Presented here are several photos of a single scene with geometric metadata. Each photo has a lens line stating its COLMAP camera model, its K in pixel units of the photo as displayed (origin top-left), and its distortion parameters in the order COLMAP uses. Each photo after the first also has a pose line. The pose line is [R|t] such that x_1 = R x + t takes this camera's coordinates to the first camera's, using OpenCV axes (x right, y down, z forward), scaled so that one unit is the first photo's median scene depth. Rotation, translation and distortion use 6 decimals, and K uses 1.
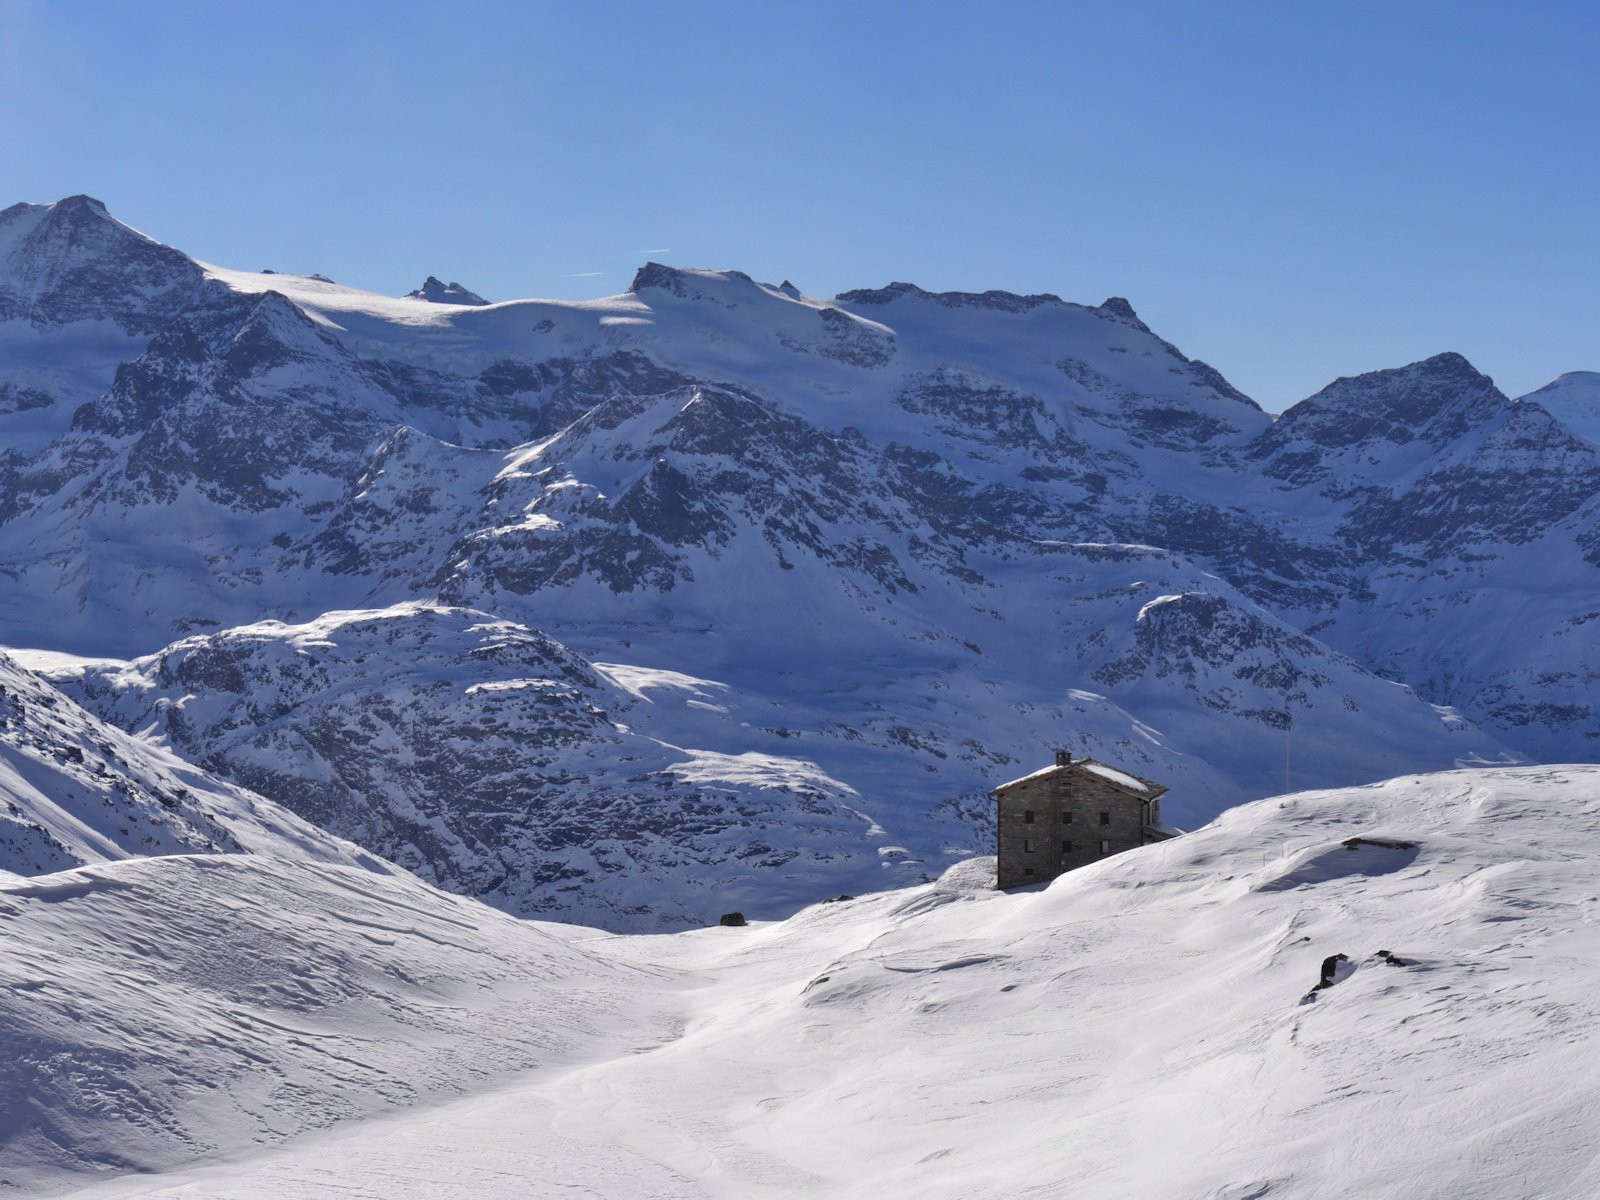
lens RADIAL K [[3376.0, 0, 798.3], [0, 3376.0, 601.4], [0, 0, 1]] dist [-0.076453, 0.000000]
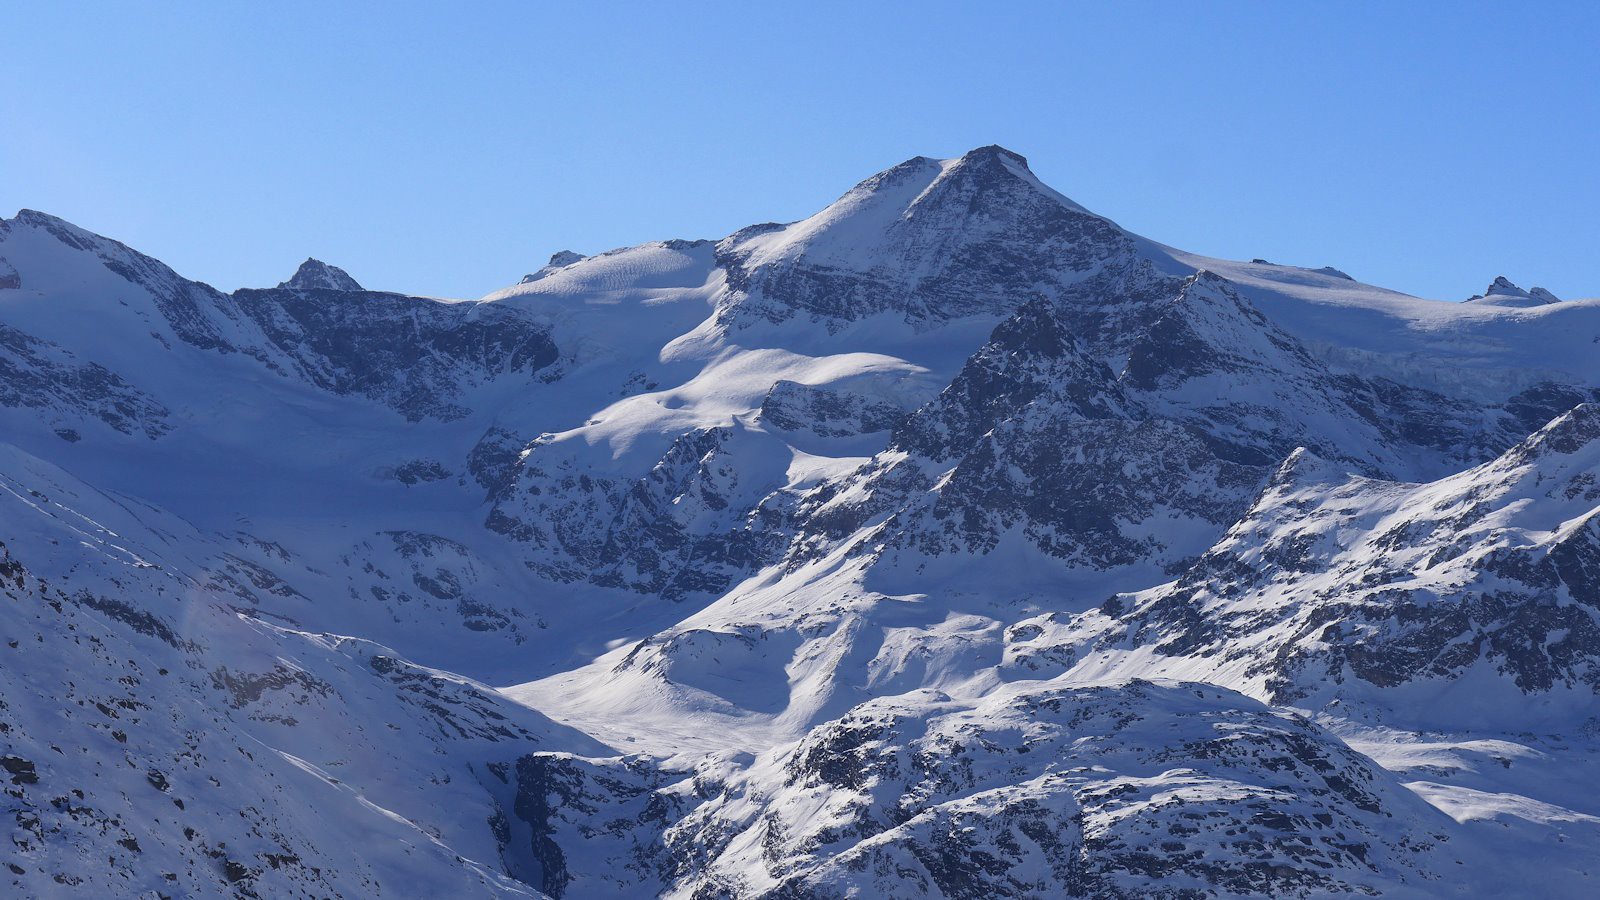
lens RADIAL K [[4441.2, 0, 801.6], [0, 4441.2, 448.8], [0, 0, 1]] dist [-0.023987, 0.000000]
pose [[0.943592, 0.030676, -0.329686, 0.080305], [-0.056564, 0.995997, -0.069219, 0.015295], [0.326242, 0.083963, 0.941550, 0.118433]]
